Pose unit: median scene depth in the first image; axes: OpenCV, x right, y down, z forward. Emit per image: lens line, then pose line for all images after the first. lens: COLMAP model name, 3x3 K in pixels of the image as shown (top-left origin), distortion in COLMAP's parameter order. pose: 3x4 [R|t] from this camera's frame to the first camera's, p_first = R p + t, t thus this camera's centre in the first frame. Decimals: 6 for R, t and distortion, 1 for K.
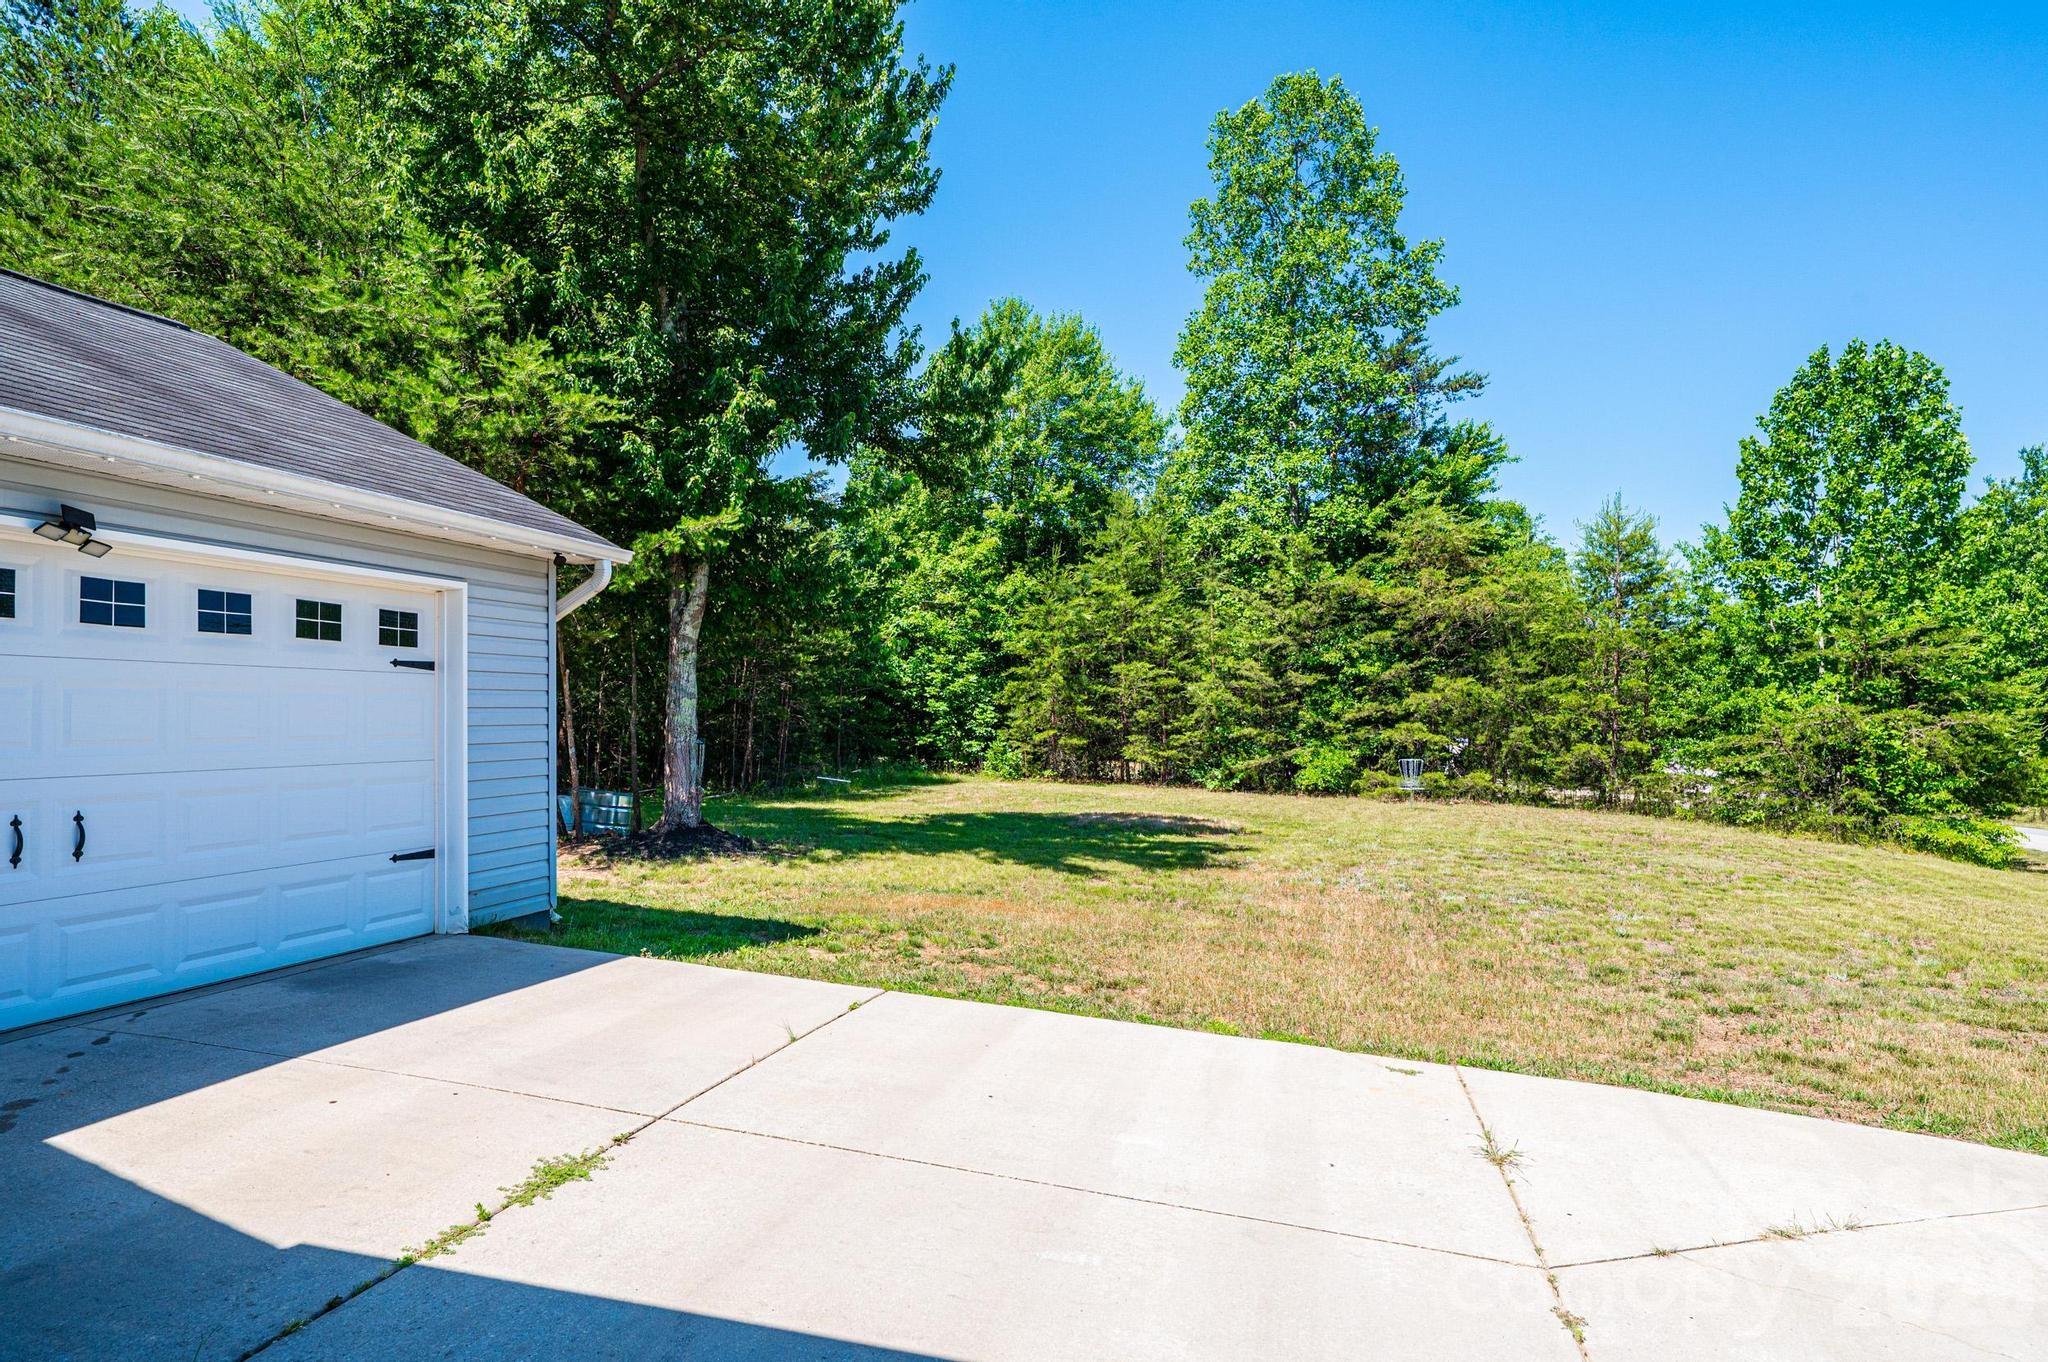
lens RADIAL K [[1273.5, 0, 1024.0], [0, 1273.5, 681.0], [0, 0, 1]] dist [0.003050, 0.000727]
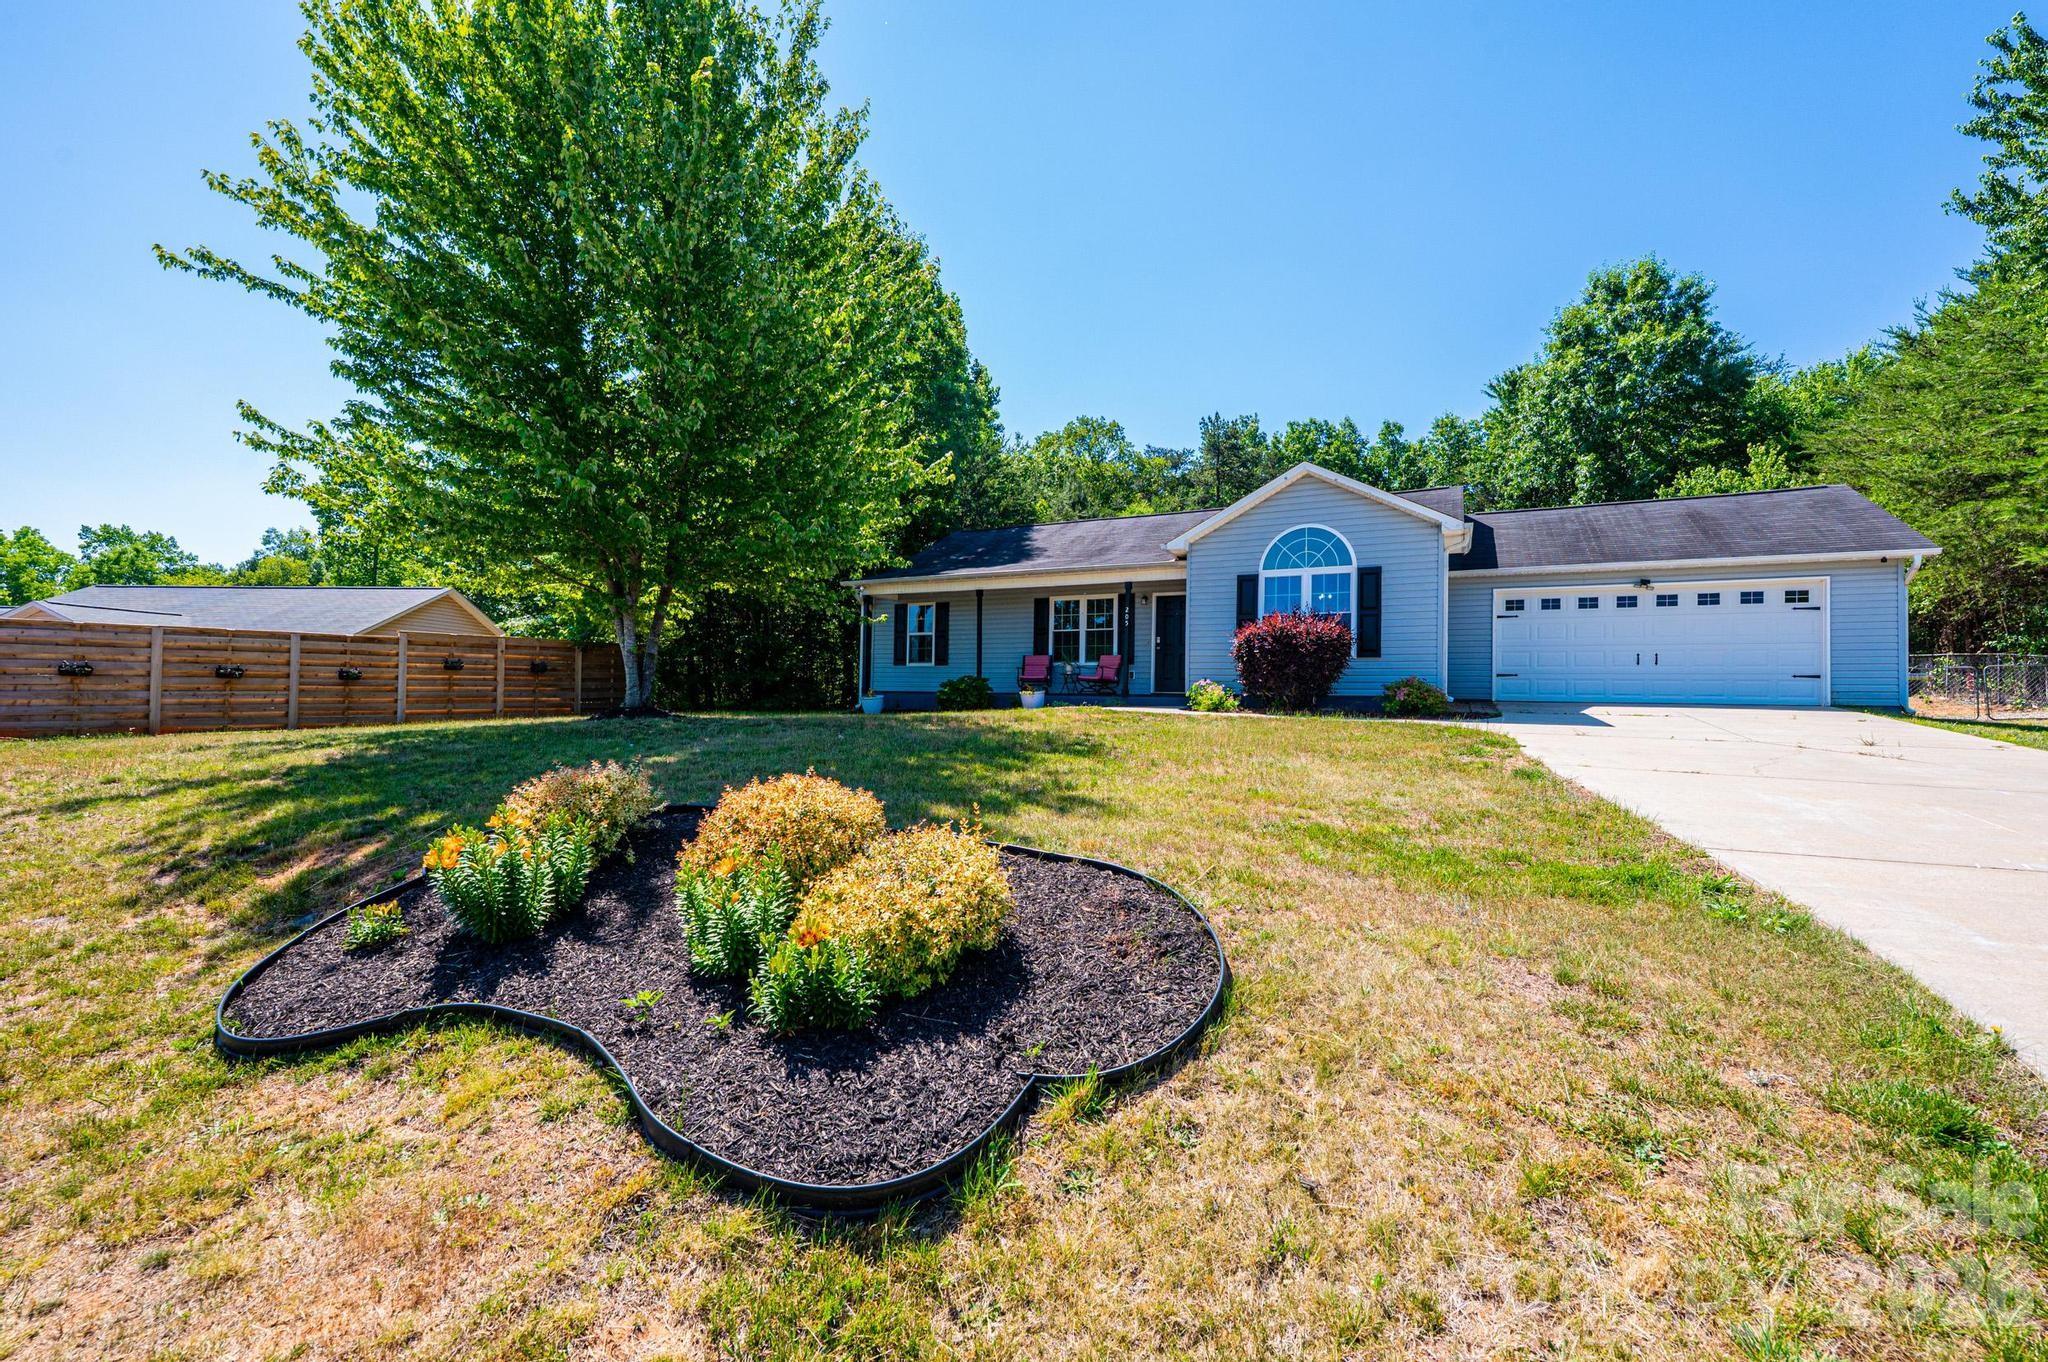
lens RADIAL K [[832.0, 0, 1024.0], [0, 832.0, 681.0], [0, 0, 1]] dist [0.000126, -0.000234]
pose [[-0.213446, -0.009195, -0.976912, 0.906619], [0.015671, 0.999795, -0.012834, 0.077238], [0.976829, -0.018049, -0.213258, -0.160317]]
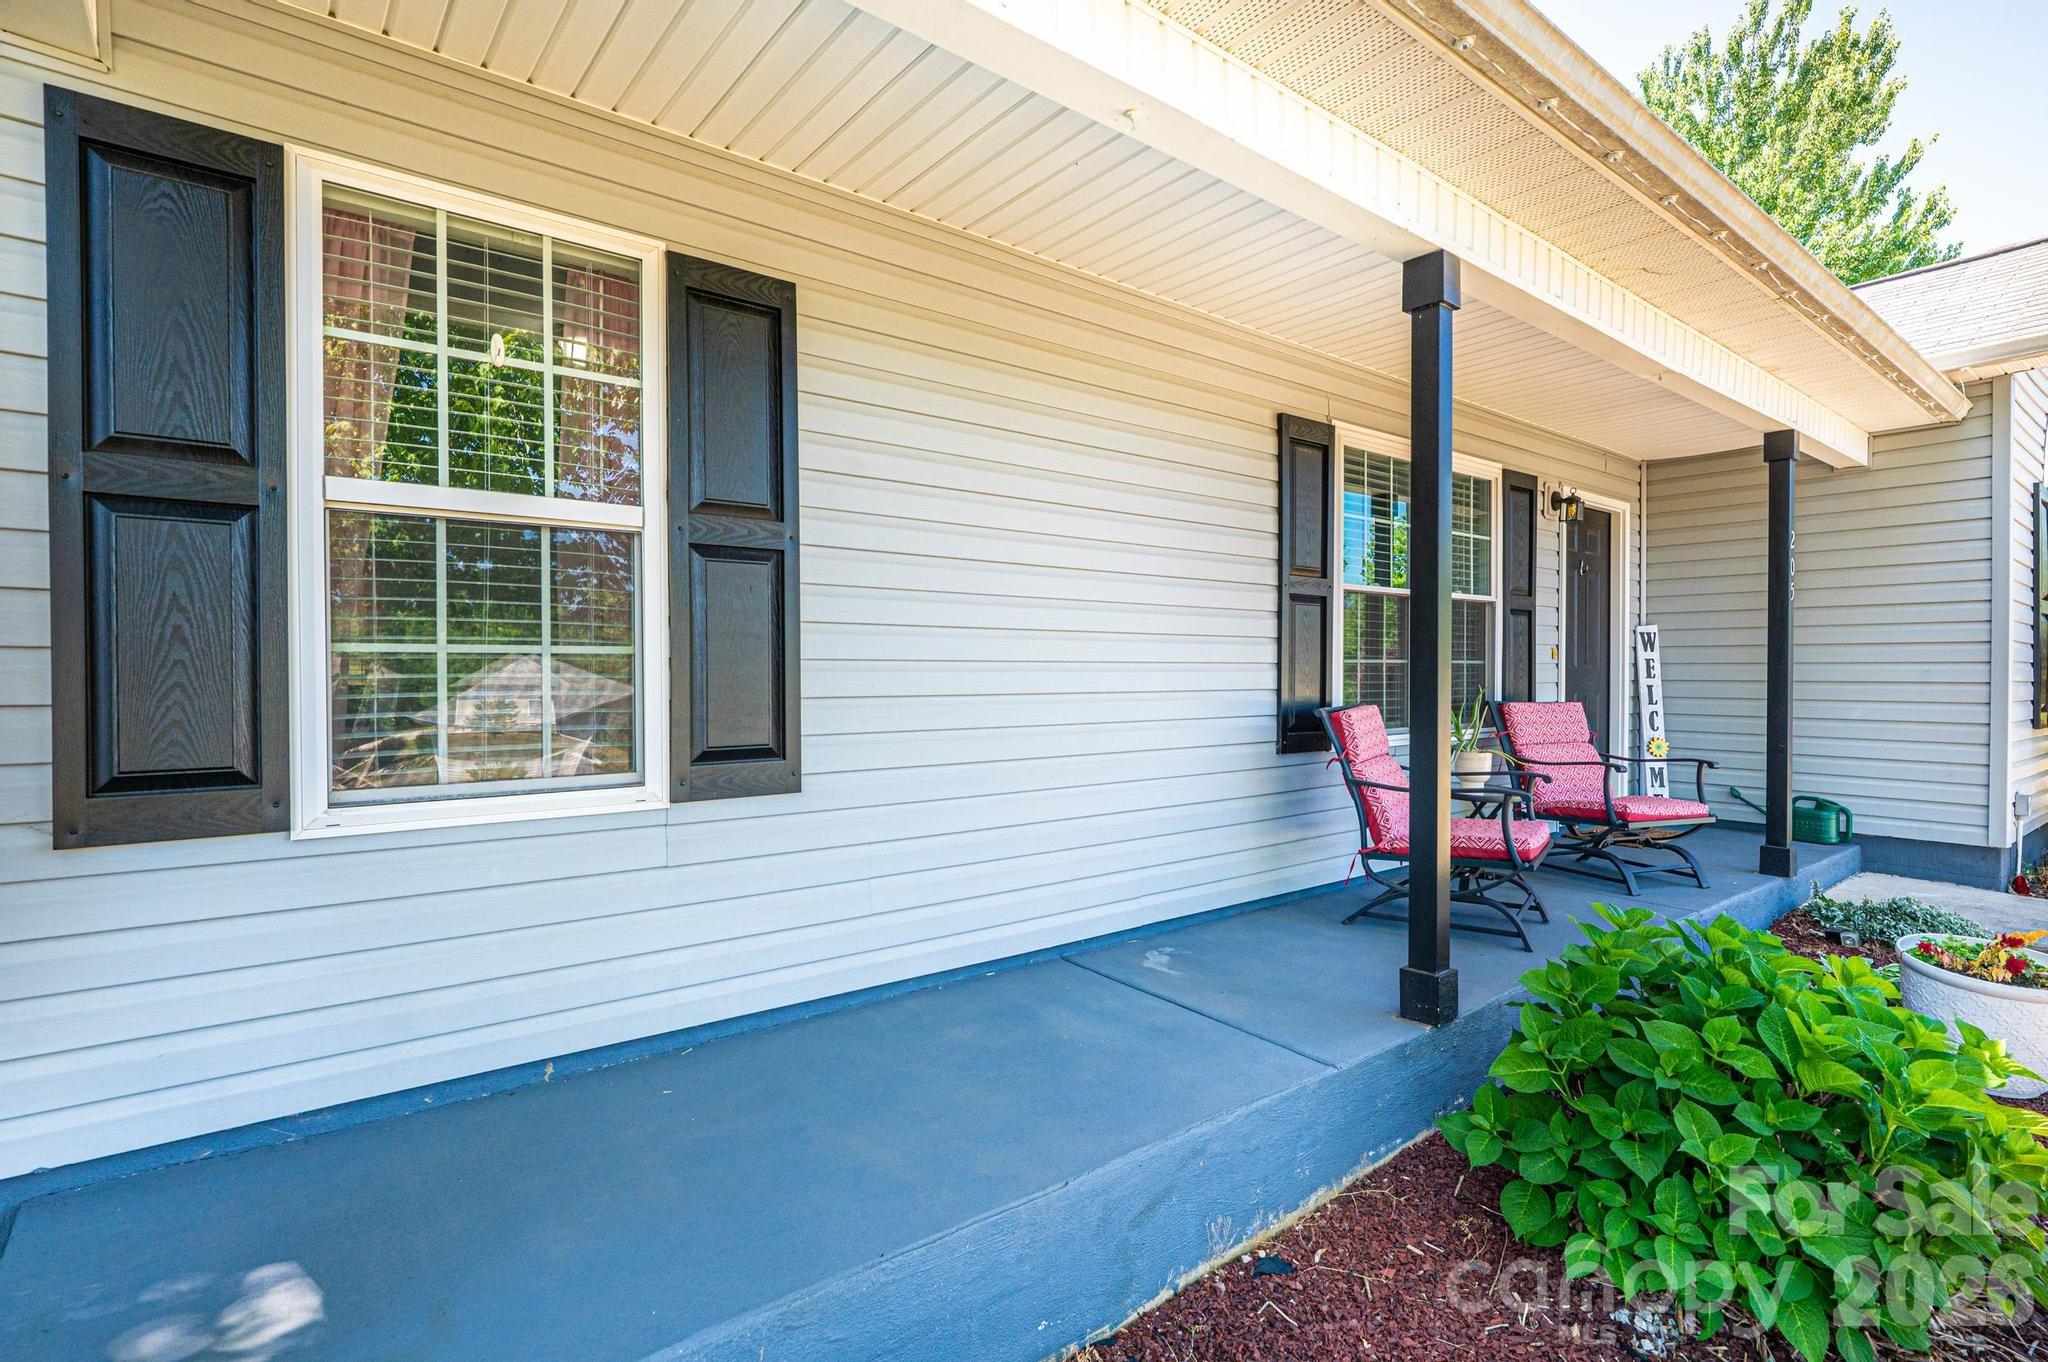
lens RADIAL K [[985.5, 0, 1024.0], [0, 985.5, 681.0], [0, 0, 1]] dist [-0.000456, -0.000009]
pose [[0.804686, 0.008955, -0.593633, -0.261375], [0.013595, 0.999346, 0.033504, 0.001672], [0.593545, -0.035031, 0.804038, -0.714767]]
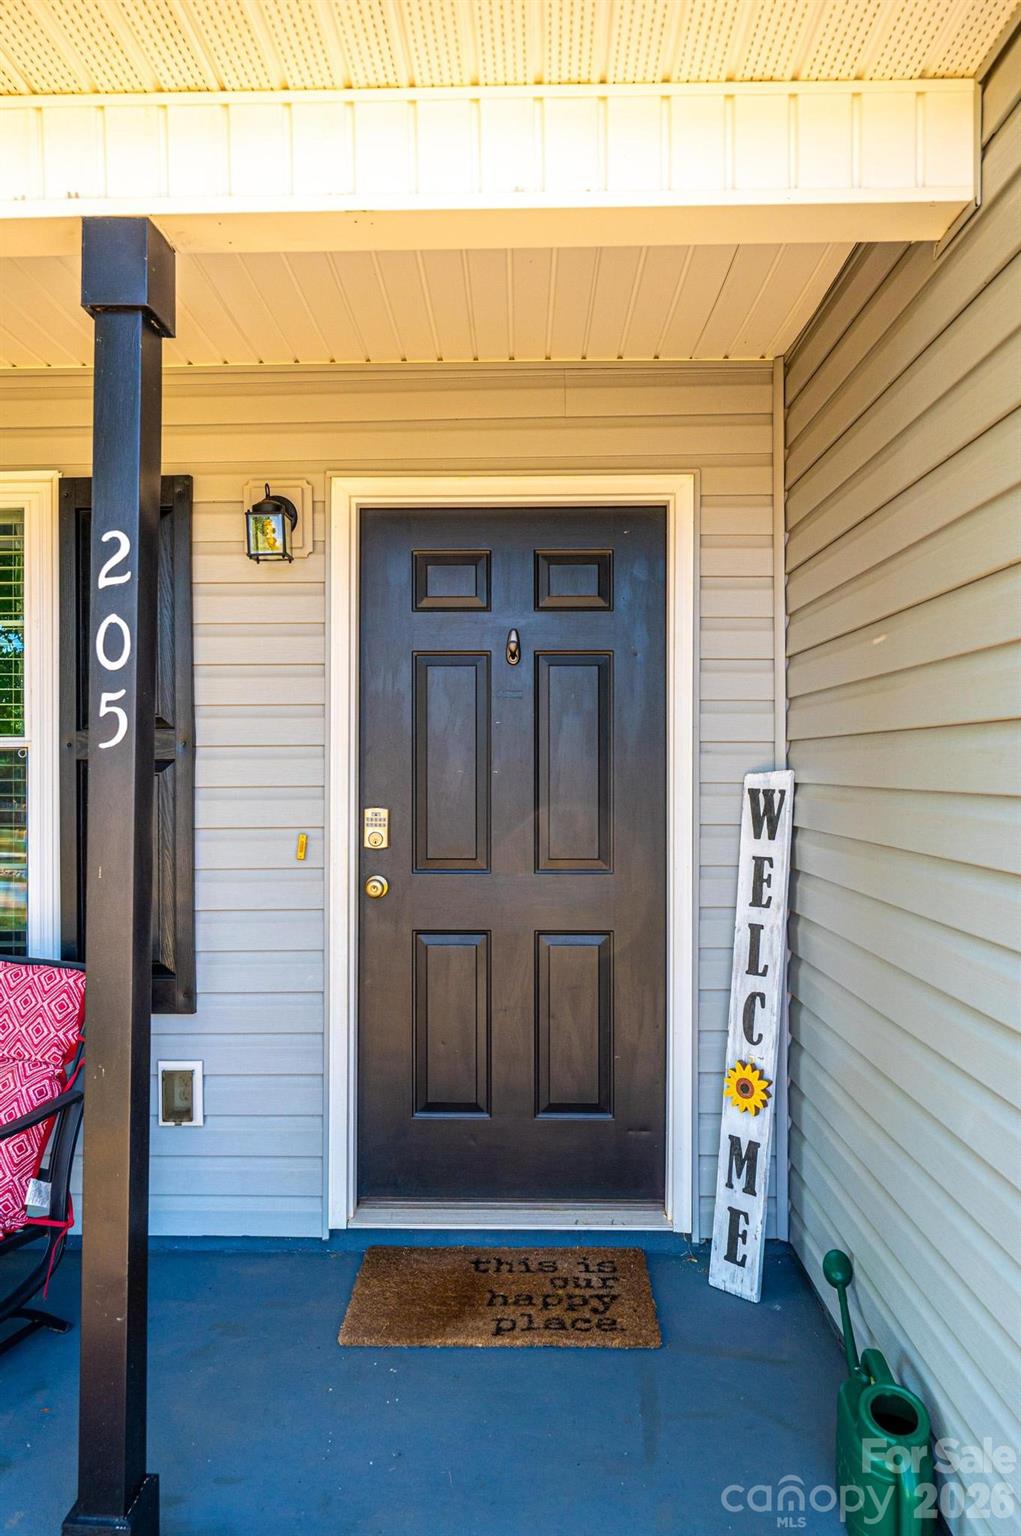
lens RADIAL K [[1046.5, 0, 510.5], [0, 1046.5, 768.0], [0, 0, 1]] dist [-0.001774, -0.000029]
pose [[0.243586, 0.003935, -0.969871, -0.121572], [0.030282, 0.999473, 0.011661, -0.009541], [0.969406, -0.032210, 0.243339, -0.251584]]
